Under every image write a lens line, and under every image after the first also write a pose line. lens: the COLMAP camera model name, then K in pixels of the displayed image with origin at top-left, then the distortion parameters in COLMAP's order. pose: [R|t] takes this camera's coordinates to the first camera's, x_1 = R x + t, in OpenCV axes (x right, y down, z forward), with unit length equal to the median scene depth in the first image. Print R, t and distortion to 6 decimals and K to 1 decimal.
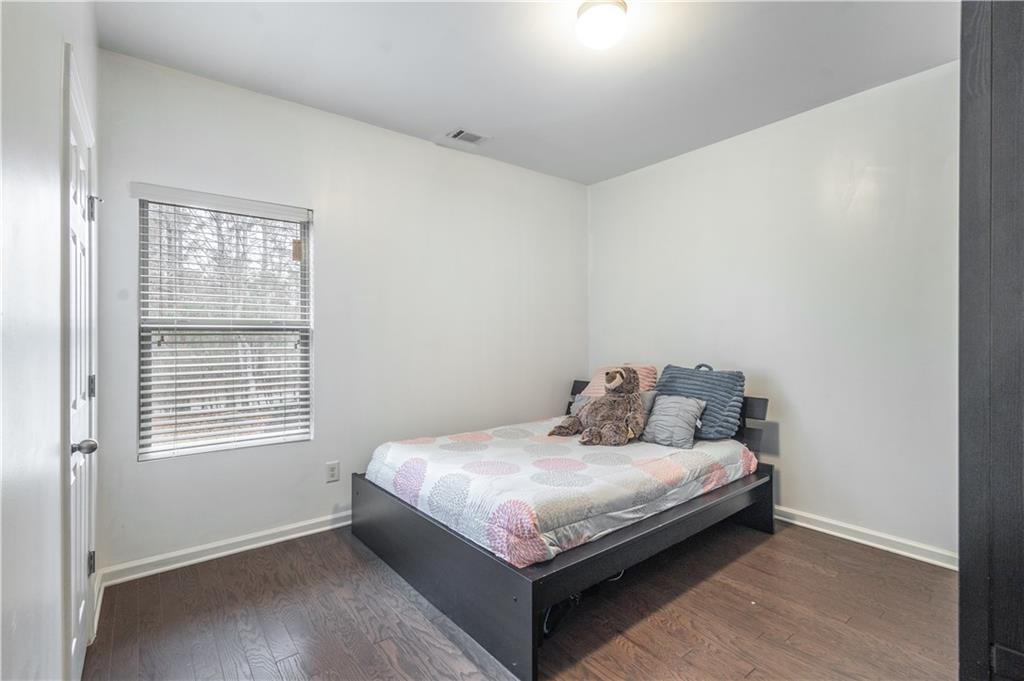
lens RADIAL K [[469.5, 0, 507.8], [0, 469.5, 343.4], [0, 0, 1]] dist [0.007617, 0.000641]
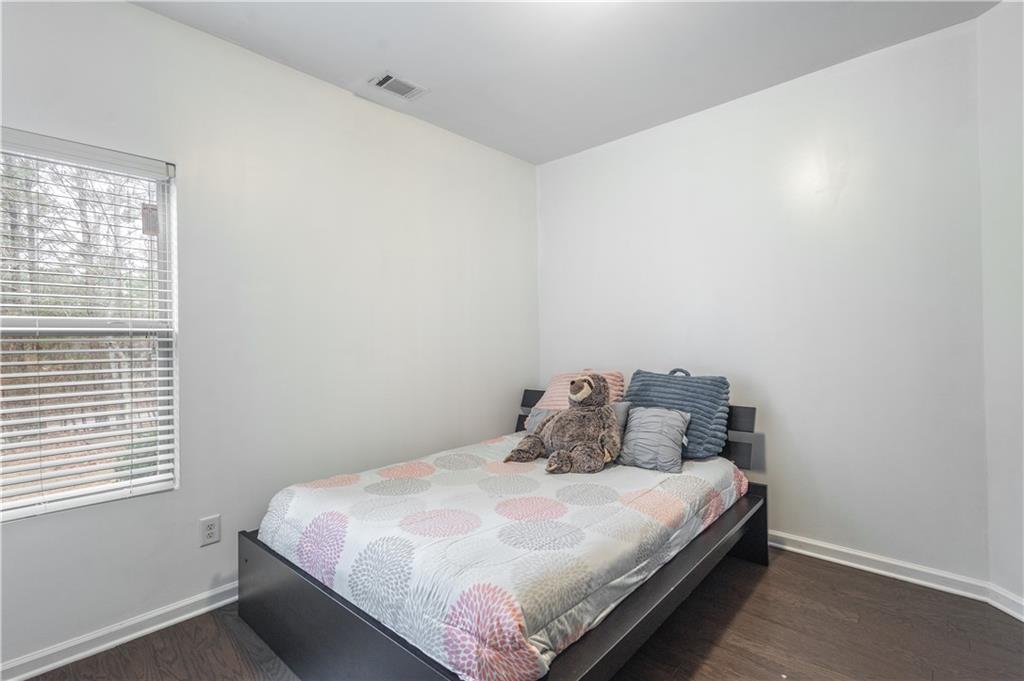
lens RADIAL K [[469.5, 0, 507.8], [0, 469.5, 343.4], [0, 0, 1]] dist [0.007617, 0.000641]
pose [[0.987132, -0.013045, 0.159375, -0.037273], [0.014165, 0.999882, -0.005893, -0.002201], [-0.159279, 0.008075, 0.987201, 0.226793]]
